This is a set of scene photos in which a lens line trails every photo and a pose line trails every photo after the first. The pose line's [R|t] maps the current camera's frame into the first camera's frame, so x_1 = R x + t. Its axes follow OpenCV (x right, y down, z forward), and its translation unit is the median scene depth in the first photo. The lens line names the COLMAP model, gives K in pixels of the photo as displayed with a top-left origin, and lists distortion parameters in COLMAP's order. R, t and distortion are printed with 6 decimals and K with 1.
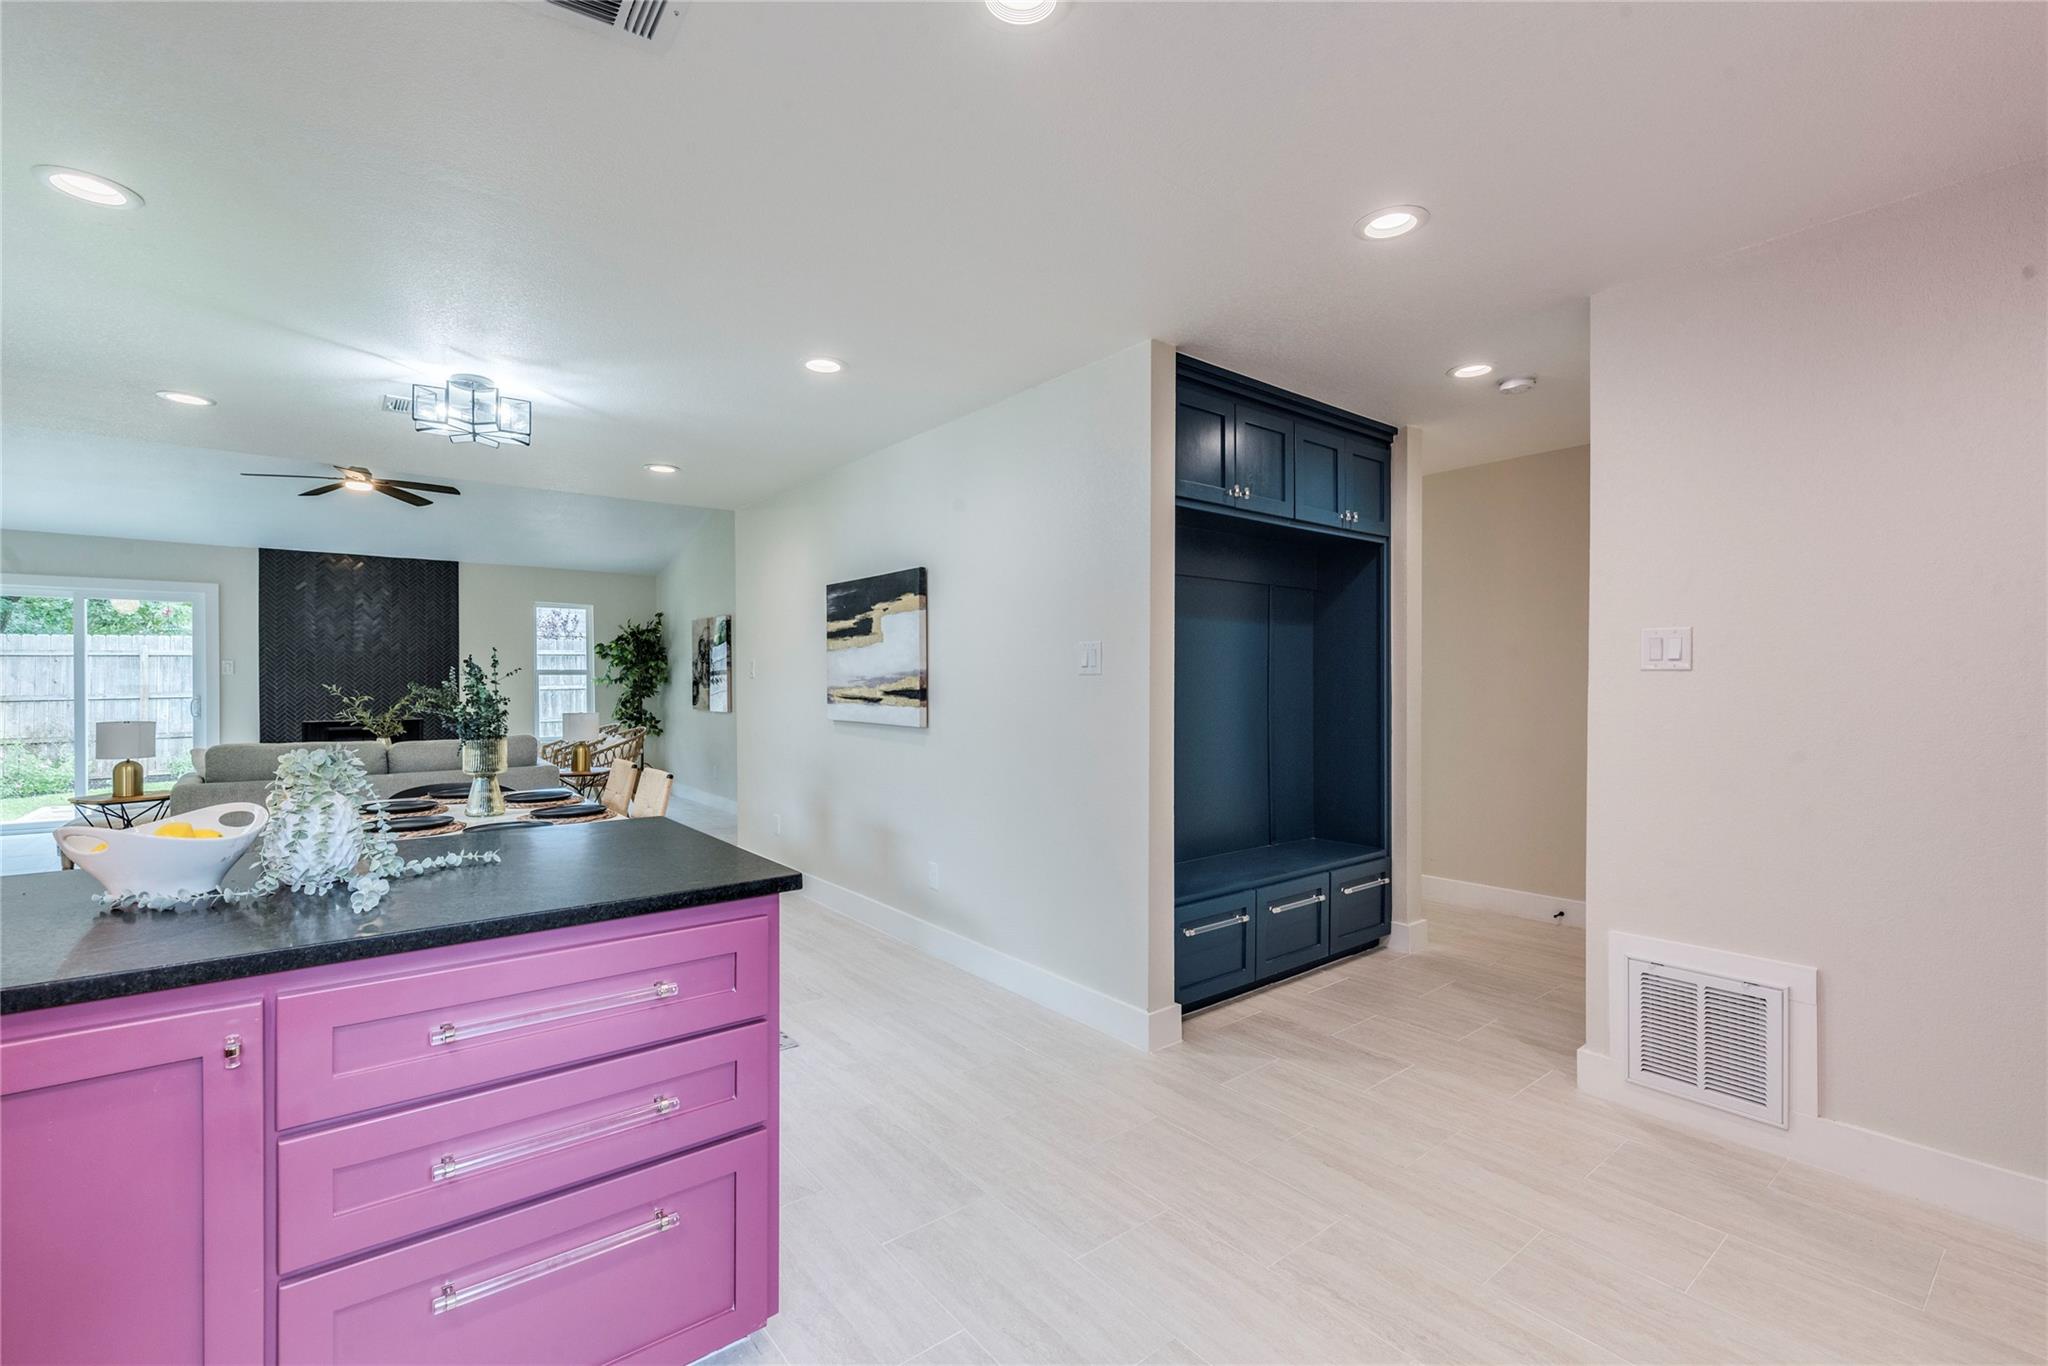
lens RADIAL K [[892.4, 0, 1022.1], [0, 892.4, 681.9], [0, 0, 1]] dist [0.001938, -0.001022]
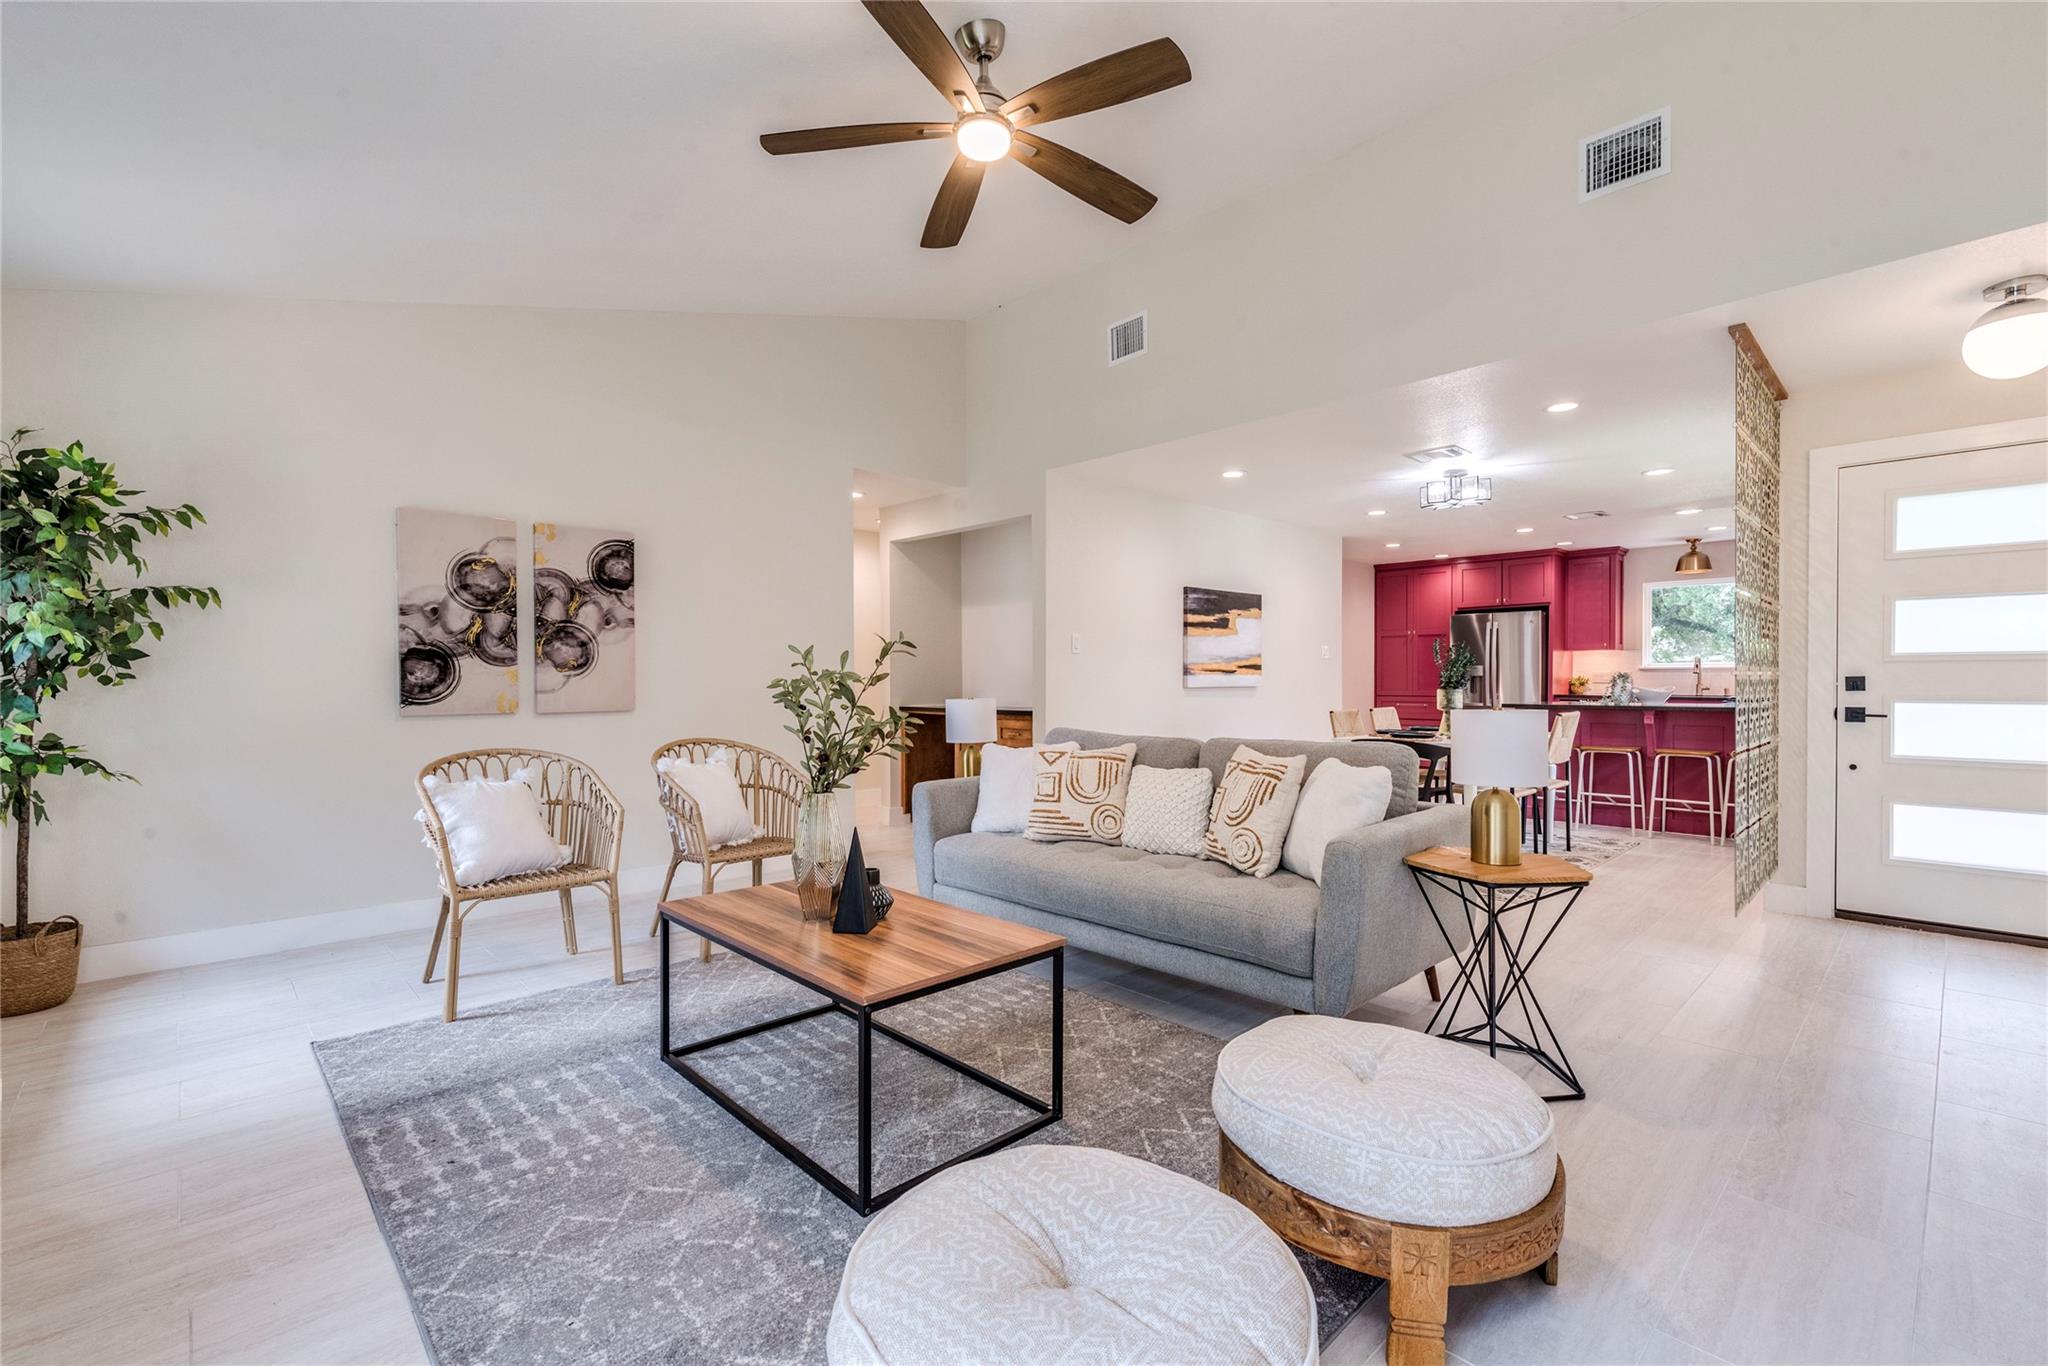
lens RADIAL K [[892.4, 0, 1037.0], [0, 892.4, 702.0], [0, 0, 1]] dist [0.001938, -0.001022]
pose [[-0.086583, -0.024240, 0.995950, -1.532551], [0.006400, 0.999670, 0.024887, 0.029616], [-0.996224, 0.008529, -0.086400, 1.339708]]
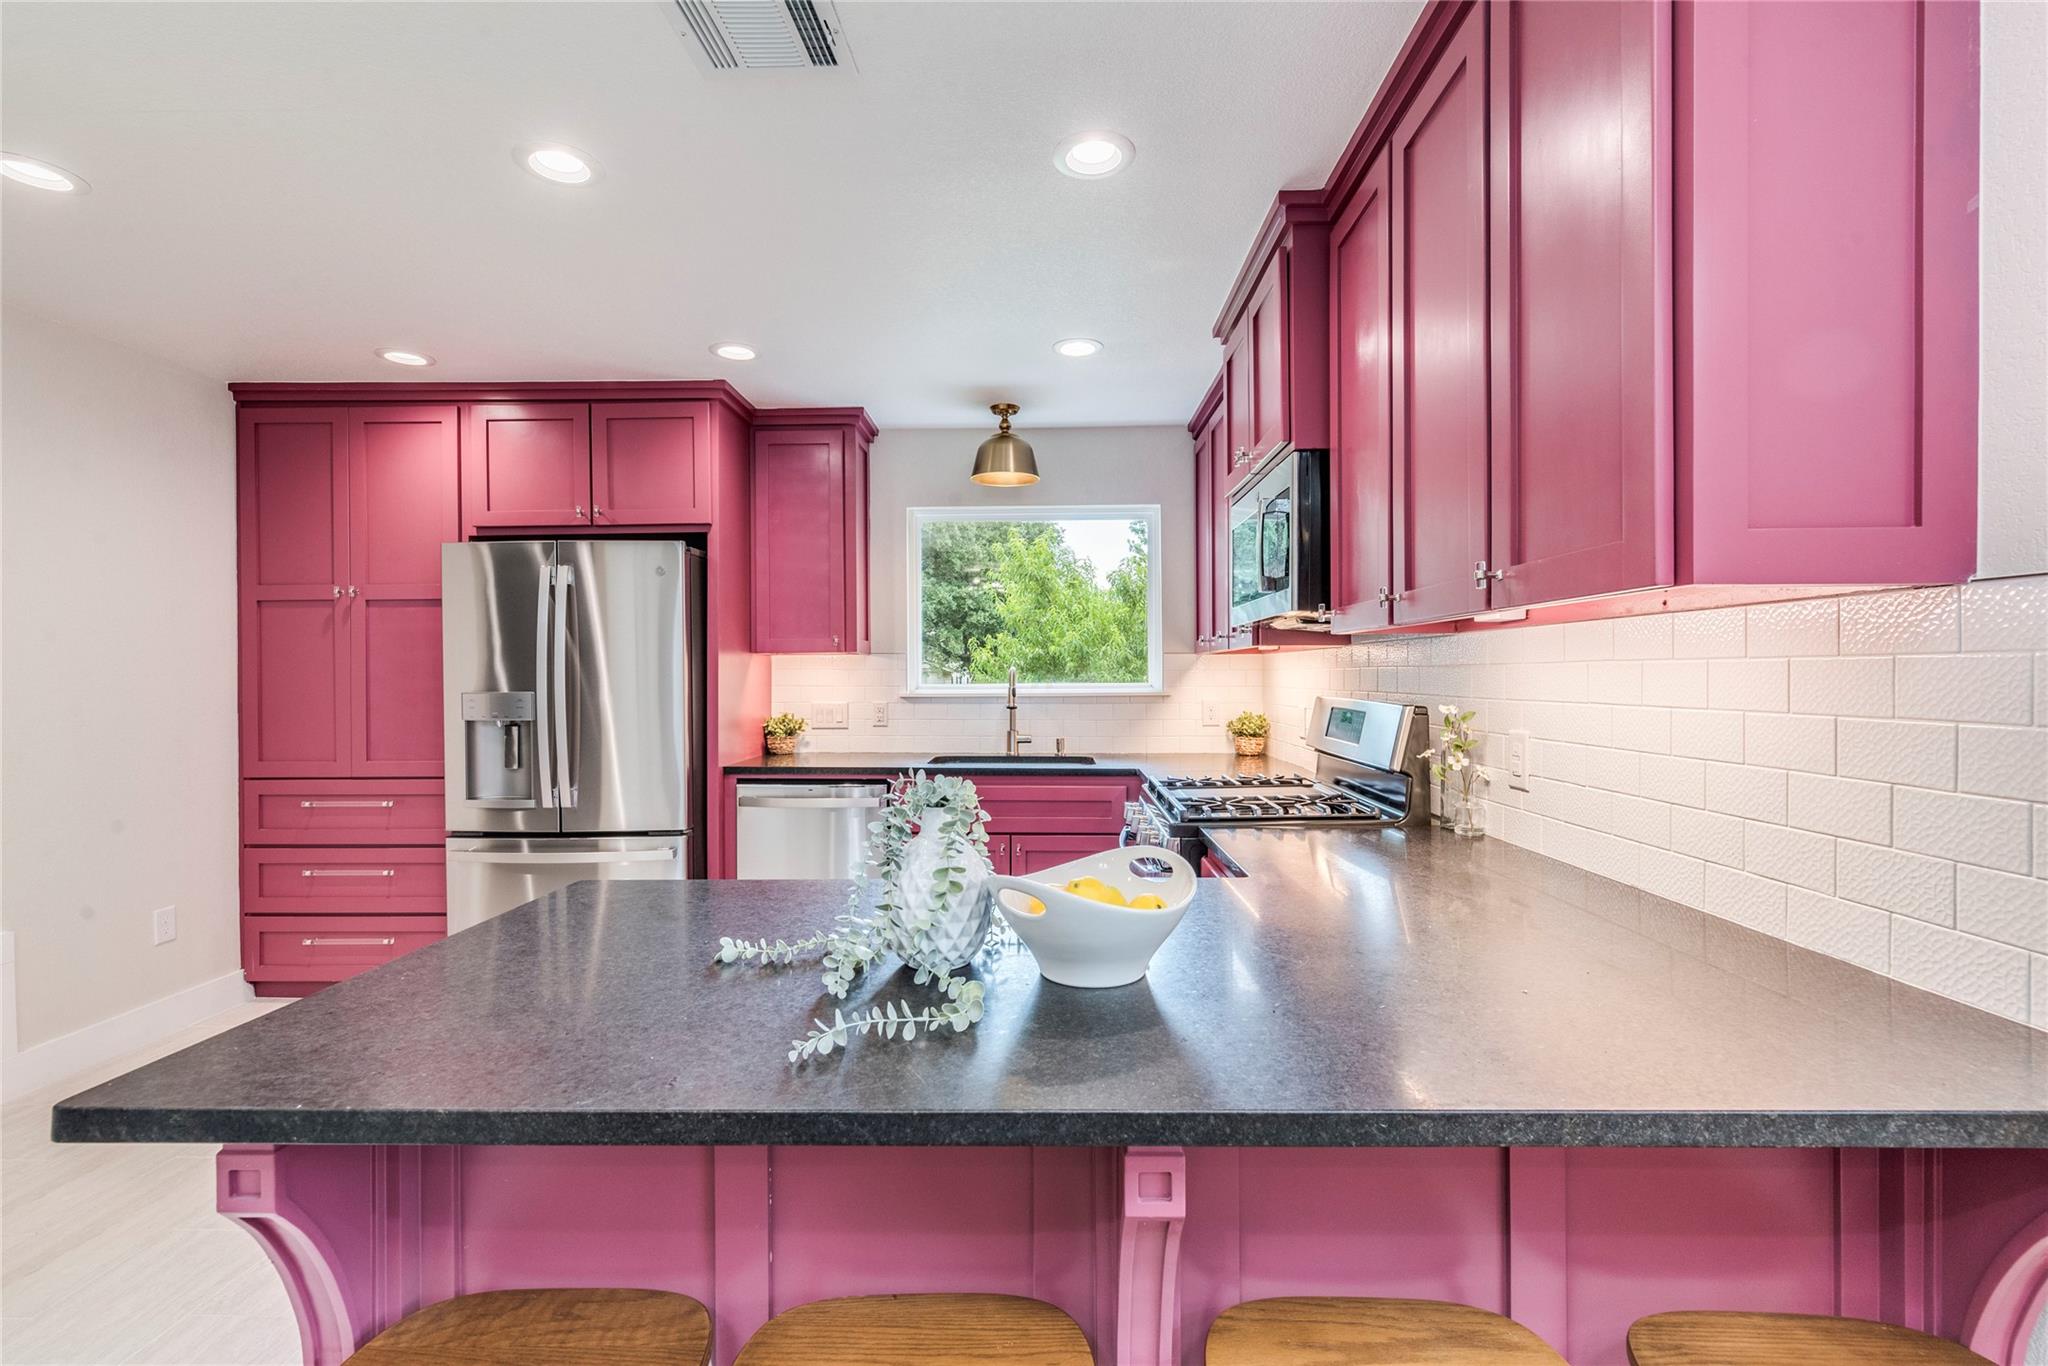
lens RADIAL K [[892.4, 0, 1033.1], [0, 892.4, 675.9], [0, 0, 1]] dist [0.001938, -0.001022]
pose [[-0.767168, 0.007390, 0.641403, -0.422272], [0.008458, 0.999963, -0.001405, -0.001408], [-0.641390, 0.004347, -0.767203, 0.495008]]
